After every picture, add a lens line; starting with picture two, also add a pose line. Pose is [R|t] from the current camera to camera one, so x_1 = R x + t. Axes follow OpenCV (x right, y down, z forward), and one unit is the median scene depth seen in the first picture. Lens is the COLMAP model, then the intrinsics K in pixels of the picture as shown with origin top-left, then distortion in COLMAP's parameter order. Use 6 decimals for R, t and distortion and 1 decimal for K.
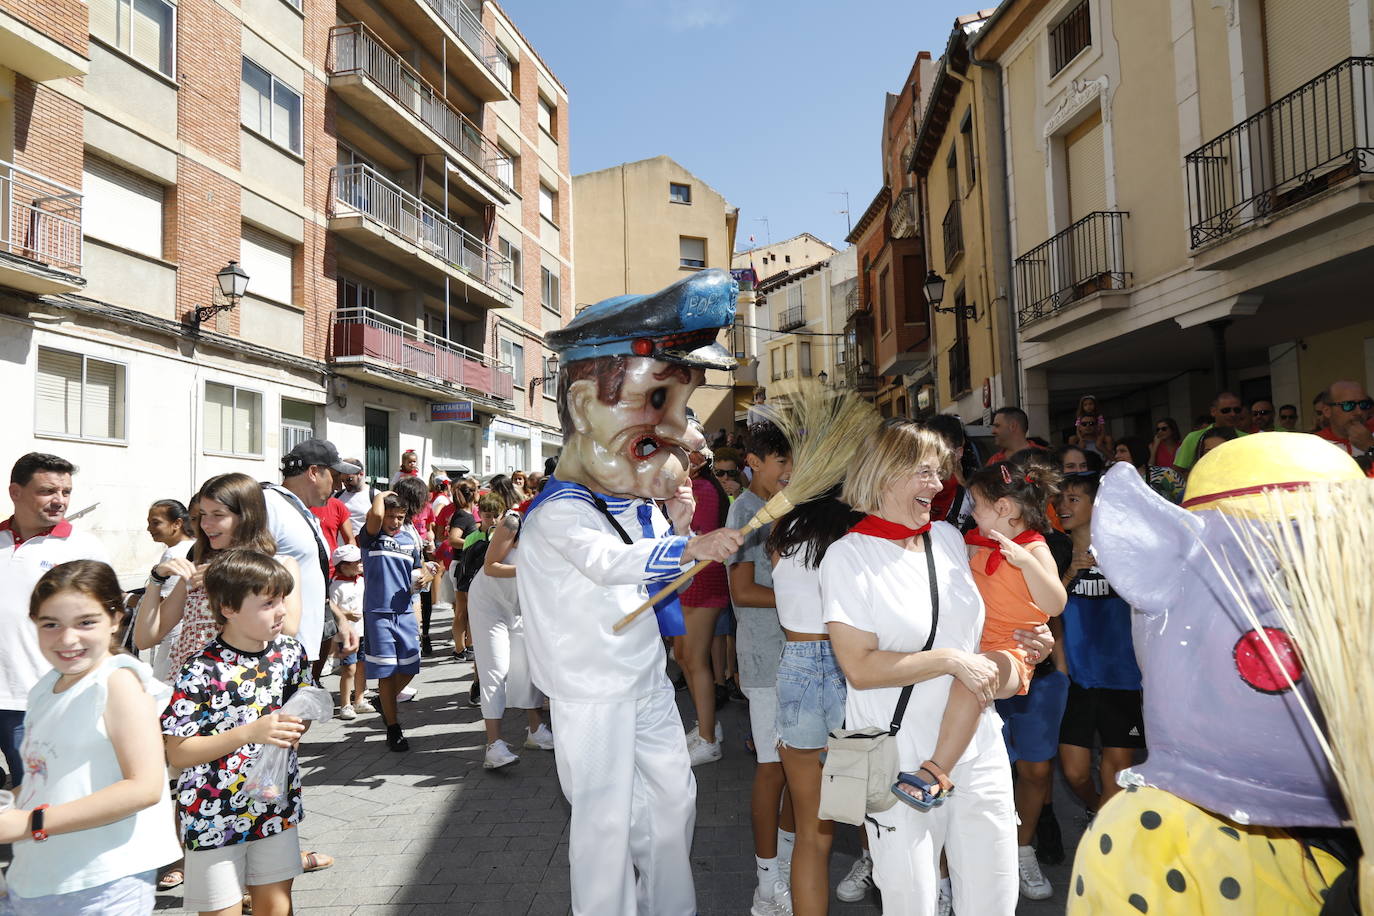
lens RADIAL K [[919.5, 0, 692.2], [0, 919.5, 464.4], [0, 0, 1]] dist [0.005354, 0.005055]
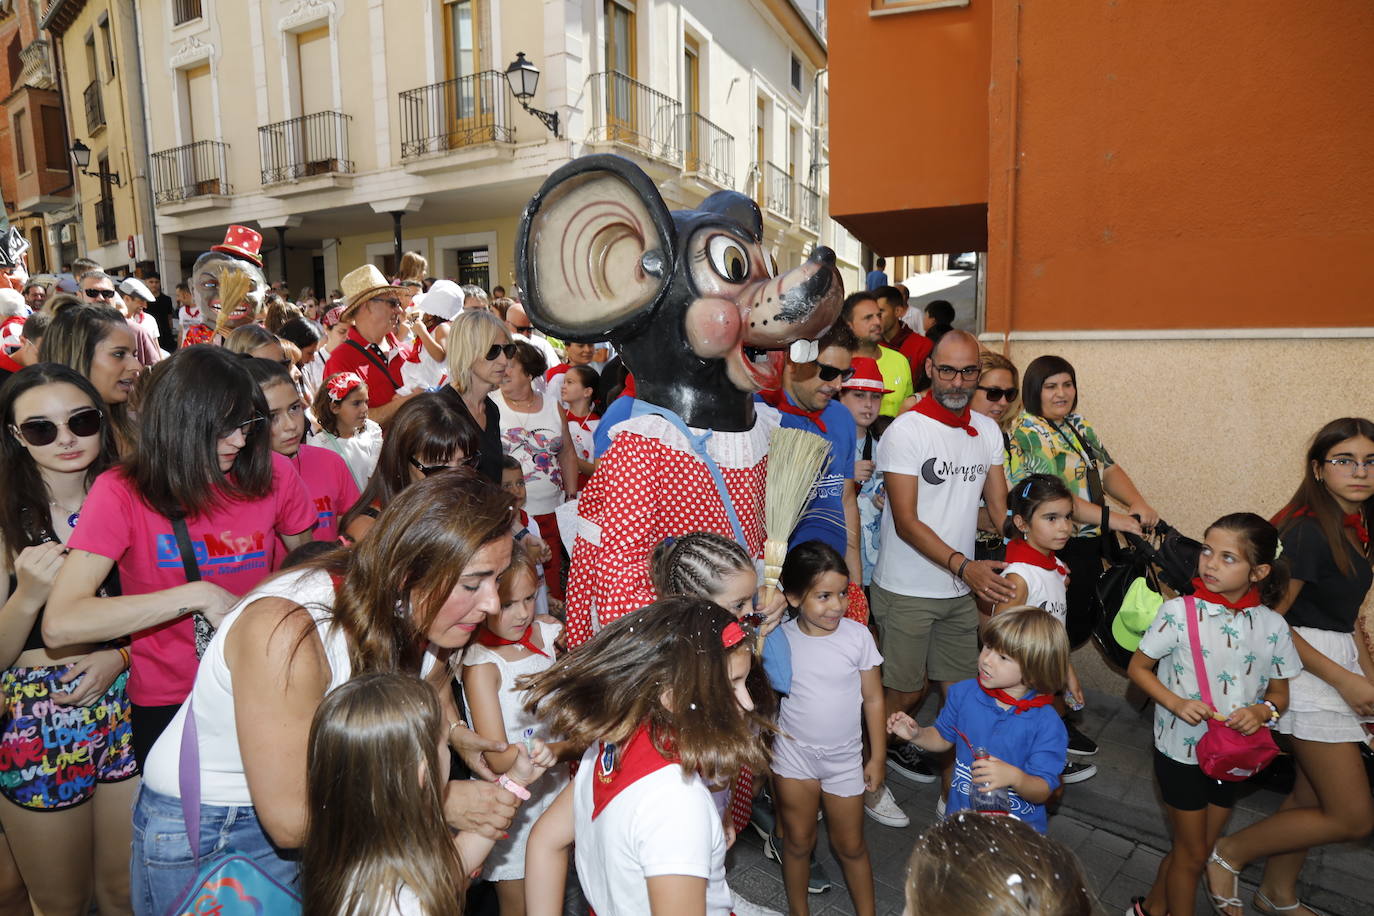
lens RADIAL K [[904.7, 0, 689.6], [0, 904.7, 474.5], [0, 0, 1]] dist [-0.017588, 0.017361]
pose [[0.650832, -0.082775, 0.754696, -0.108723], [-0.058963, 0.985526, 0.158941, -0.005157], [-0.756929, -0.147943, 0.636531, -0.321931]]
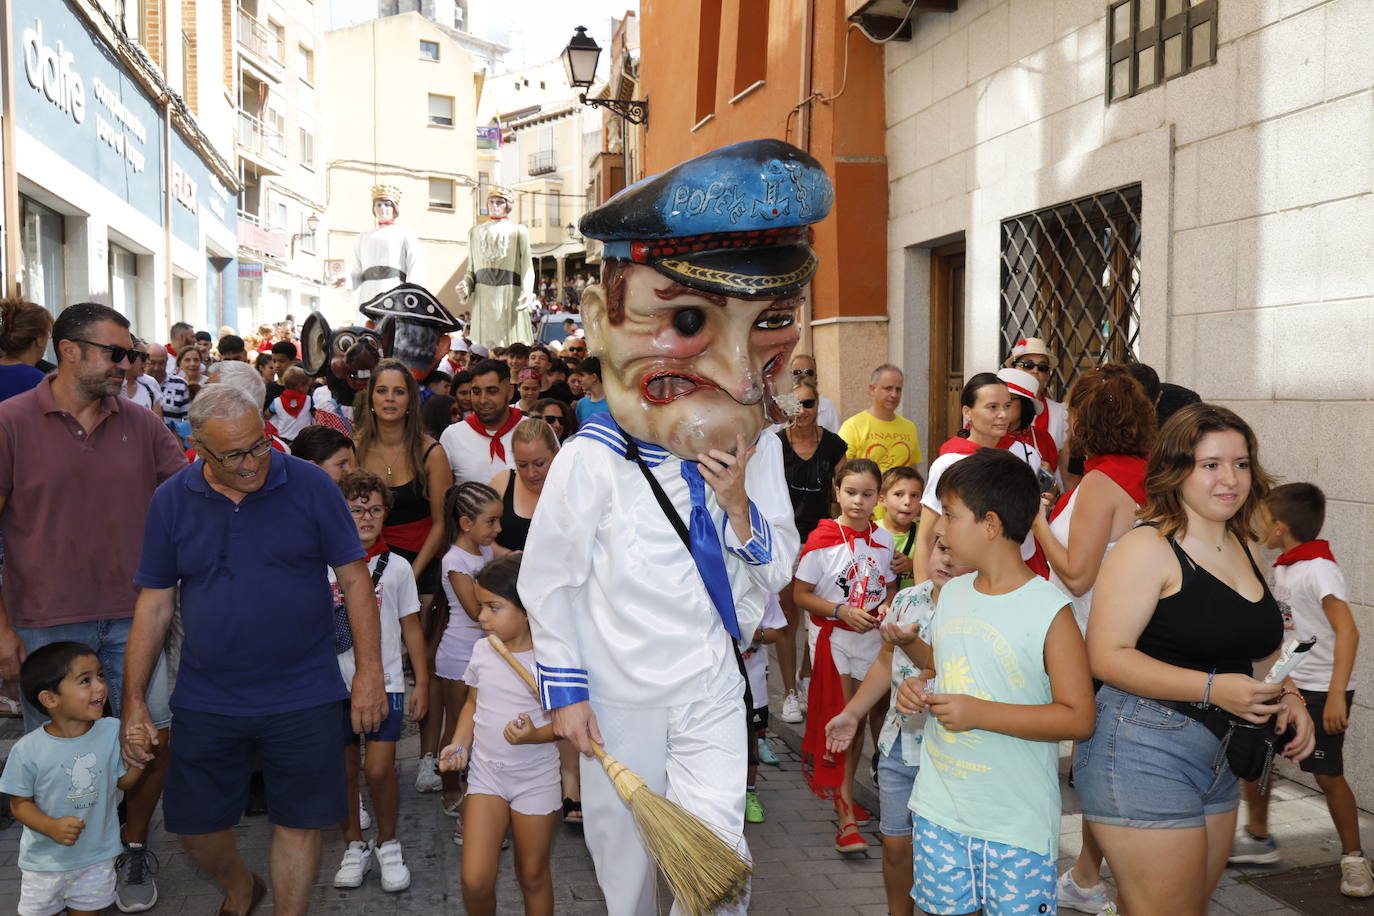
lens RADIAL K [[1345.8, 0, 687.0], [0, 1345.8, 458.0], [0, 0, 1]] dist [0.013557, 0.006882]
pose [[0.979324, 0.022015, 0.201096, -0.035323], [-0.044495, 0.993159, 0.107963, -0.026093], [-0.197344, -0.114678, 0.973604, -0.839056]]
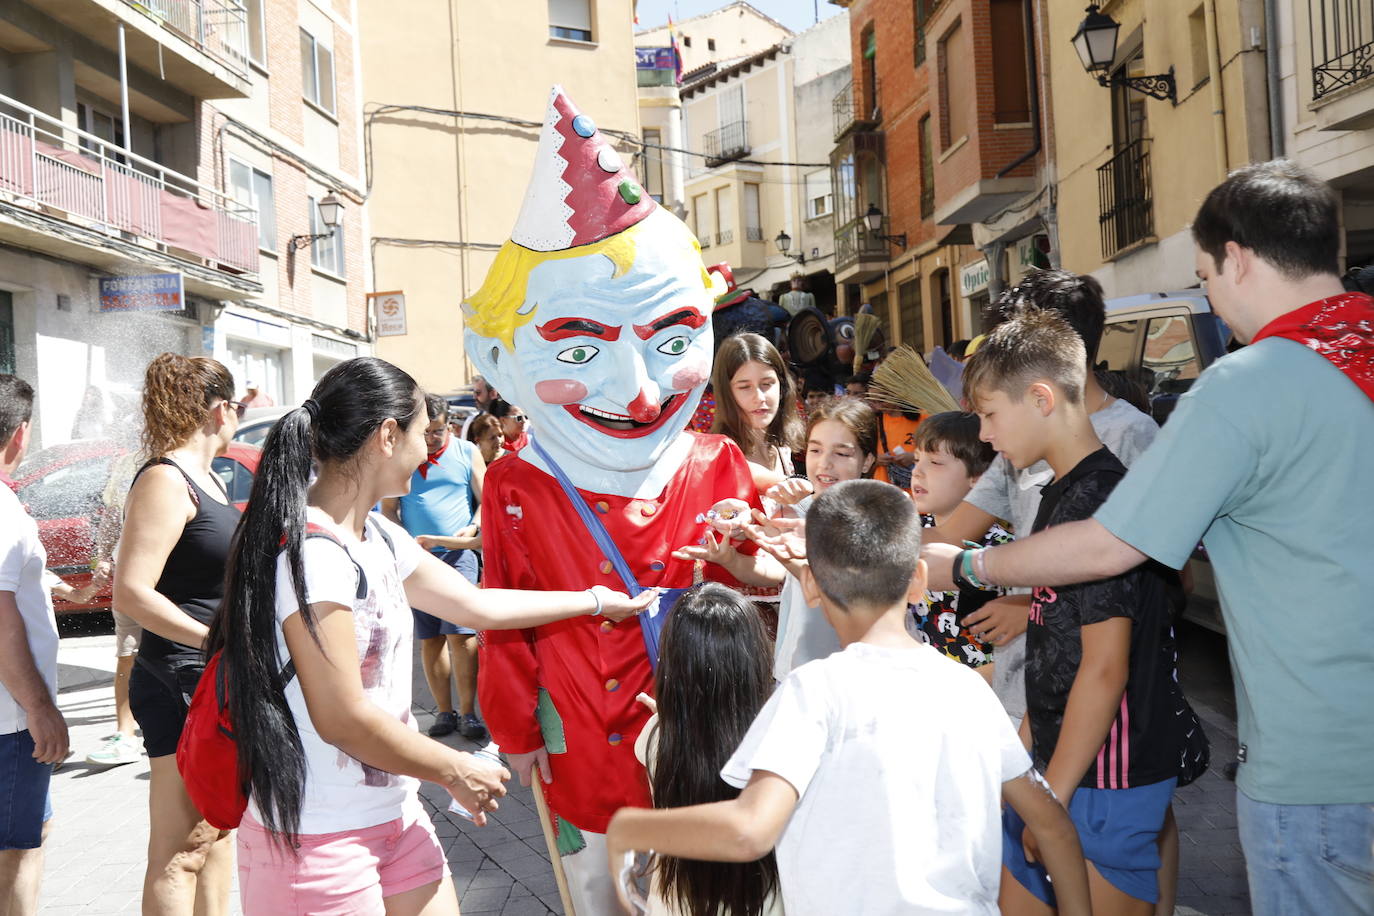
lens RADIAL K [[1435.0, 0, 700.4], [0, 1435.0, 484.7], [0, 0, 1]] dist [0.011646, 0.005448]
pose [[0.993051, -0.022252, 0.115558, -0.041690], [0.014858, 0.997810, 0.064460, 0.002474], [-0.116739, -0.062296, 0.991207, 0.143857]]
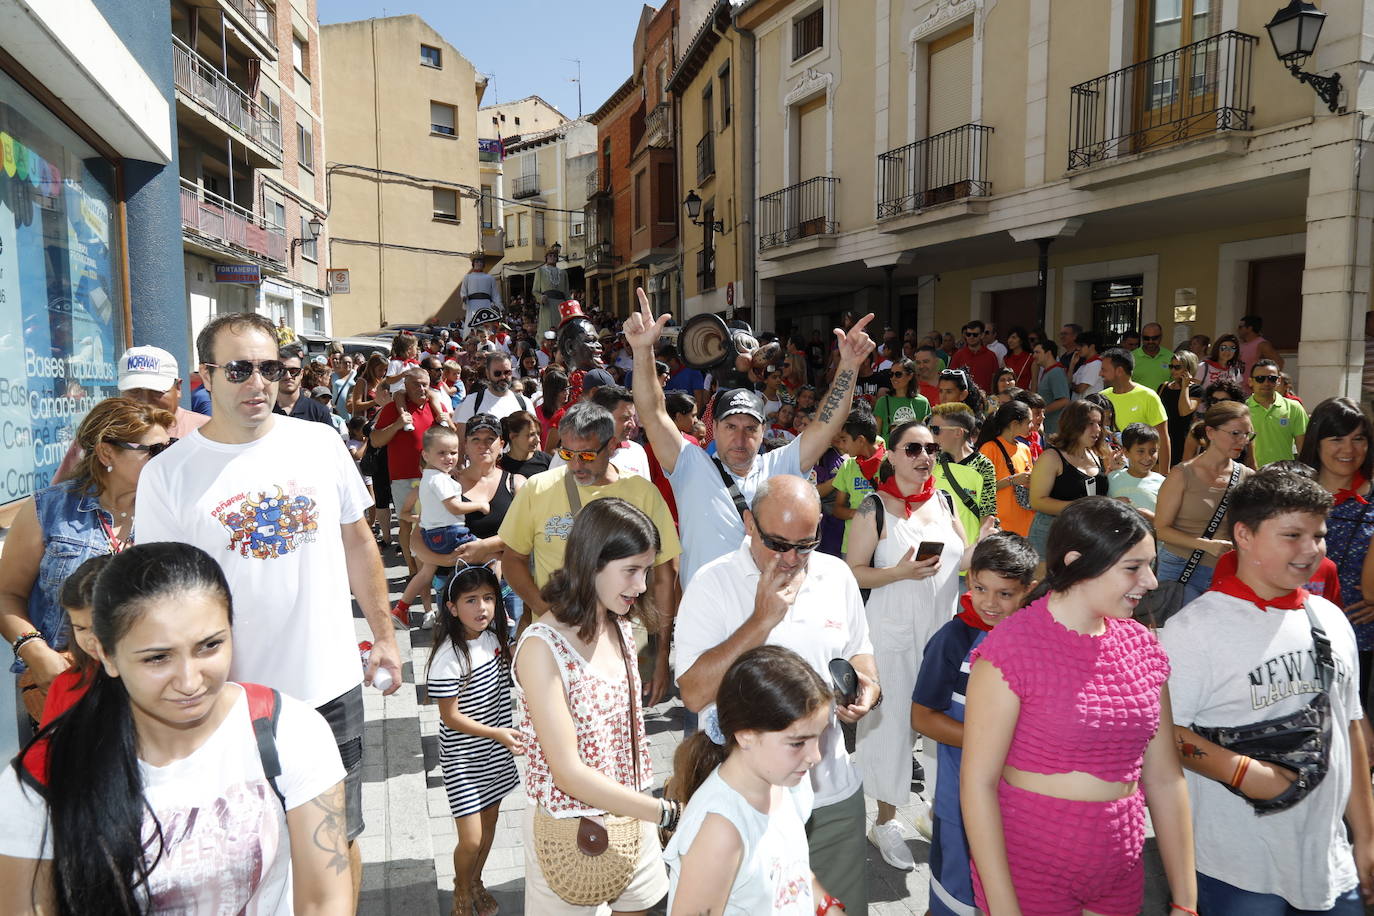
lens RADIAL K [[936.3, 0, 691.1], [0, 936.3, 466.1], [0, 0, 1]] dist [0.011176, -0.001030]
pose [[0.947934, -0.003498, 0.318449, -0.104406], [-0.044386, 0.988729, 0.142985, -0.015201], [-0.315360, -0.149675, 0.937094, -0.177521]]
